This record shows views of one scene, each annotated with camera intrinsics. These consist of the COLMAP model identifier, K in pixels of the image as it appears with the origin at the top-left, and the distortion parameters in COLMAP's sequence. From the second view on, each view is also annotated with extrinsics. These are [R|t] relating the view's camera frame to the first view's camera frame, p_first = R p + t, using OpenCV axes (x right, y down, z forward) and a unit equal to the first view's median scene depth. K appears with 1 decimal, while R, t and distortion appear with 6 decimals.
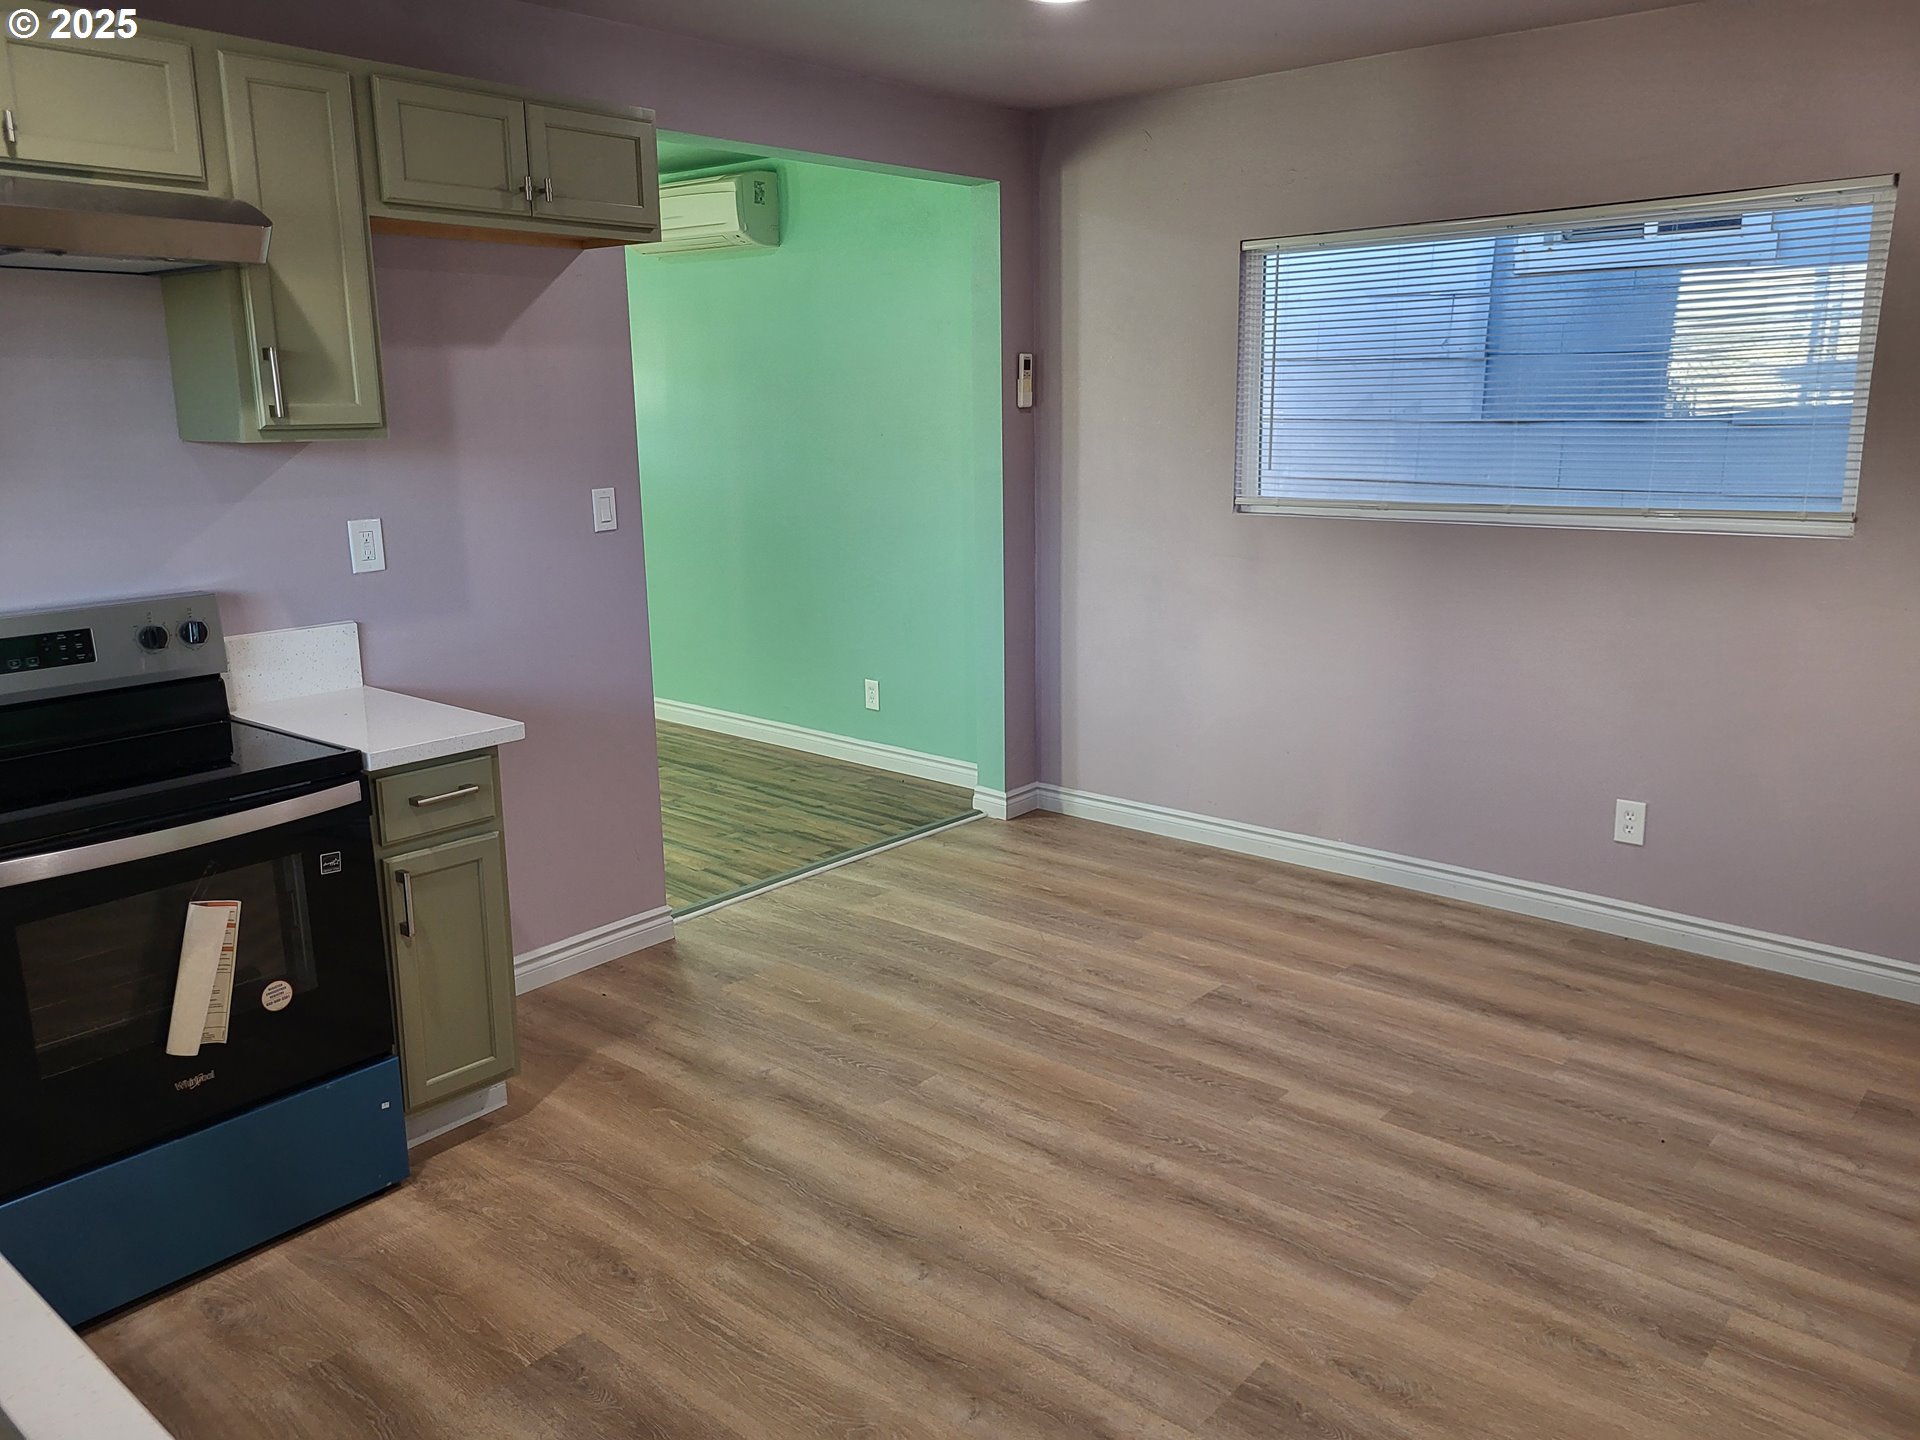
lens RADIAL K [[1456.6, 0, 947.9], [0, 1456.6, 713.4], [0, 0, 1]] dist [0.038092, -0.035439]
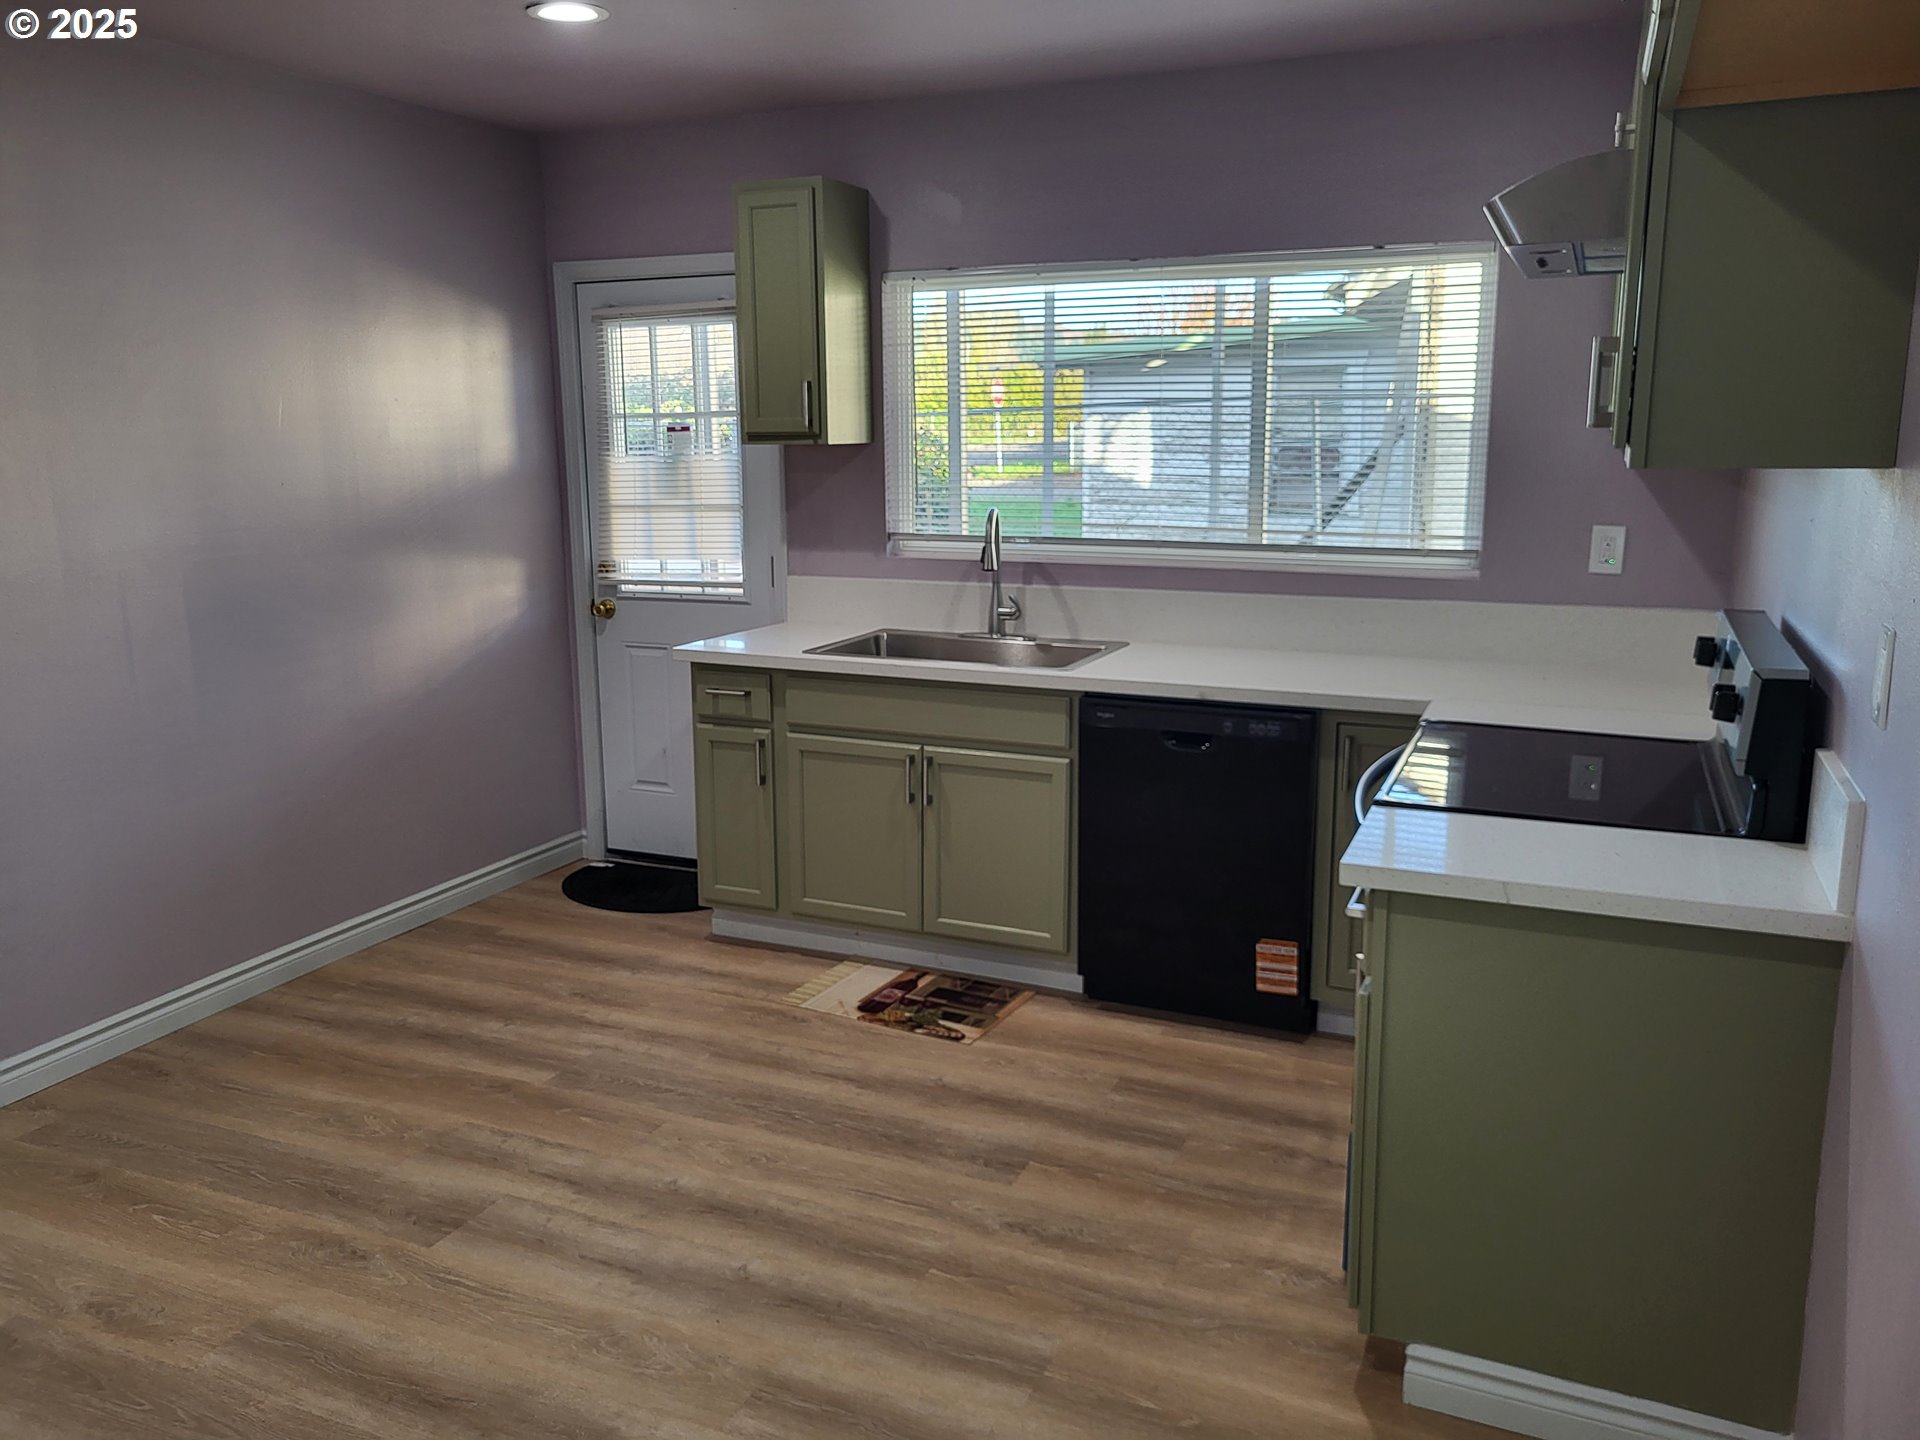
lens RADIAL K [[1456.6, 0, 947.9], [0, 1456.6, 713.4], [0, 0, 1]] dist [0.038092, -0.035439]
pose [[-0.955767, 0.083742, -0.281952, 0.092931], [-0.037423, 0.916198, 0.398975, -0.353875], [0.291735, 0.391878, -0.872538, 1.607456]]
